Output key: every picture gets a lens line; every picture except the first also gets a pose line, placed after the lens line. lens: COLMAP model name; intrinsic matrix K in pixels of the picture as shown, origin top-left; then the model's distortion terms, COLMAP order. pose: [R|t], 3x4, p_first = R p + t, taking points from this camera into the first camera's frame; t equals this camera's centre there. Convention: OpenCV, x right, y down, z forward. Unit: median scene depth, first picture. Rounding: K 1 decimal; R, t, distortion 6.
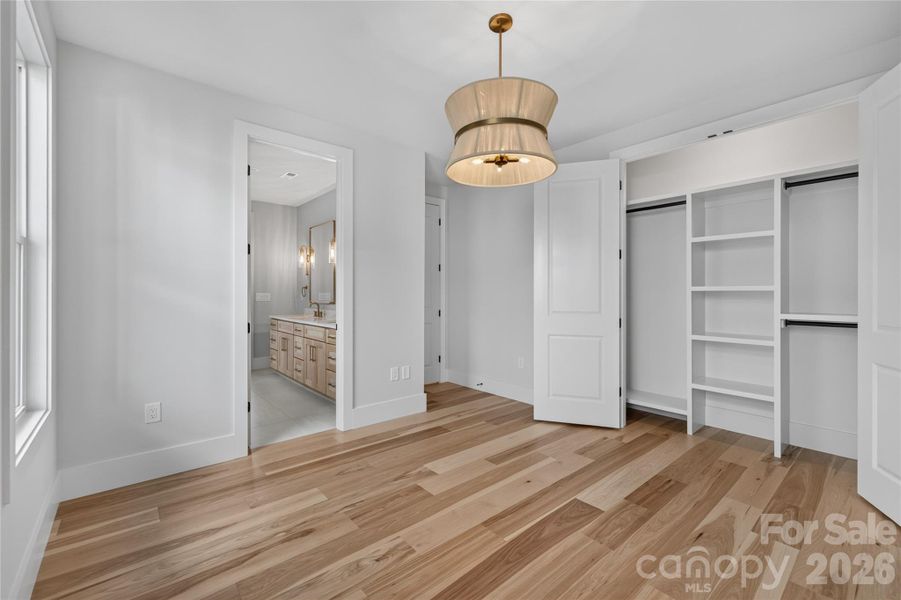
lens RADIAL K [[382.5, 0, 445.6], [0, 382.5, 291.8], [0, 0, 1]] dist [0.004342, -0.001327]
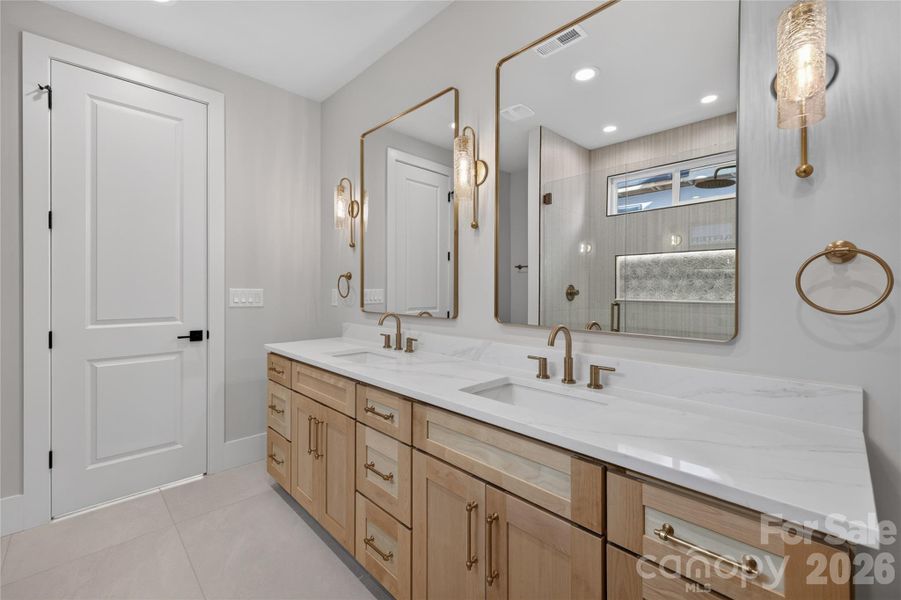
lens RADIAL K [[382.5, 0, 453.5], [0, 382.5, 296.9], [0, 0, 1]] dist [0.004342, -0.001327]
pose [[0.998114, 0.000211, 0.061386, -0.278694], [-0.001174, 0.999877, 0.015654, 0.005995], [-0.061375, -0.015697, 0.997991, 0.570835]]
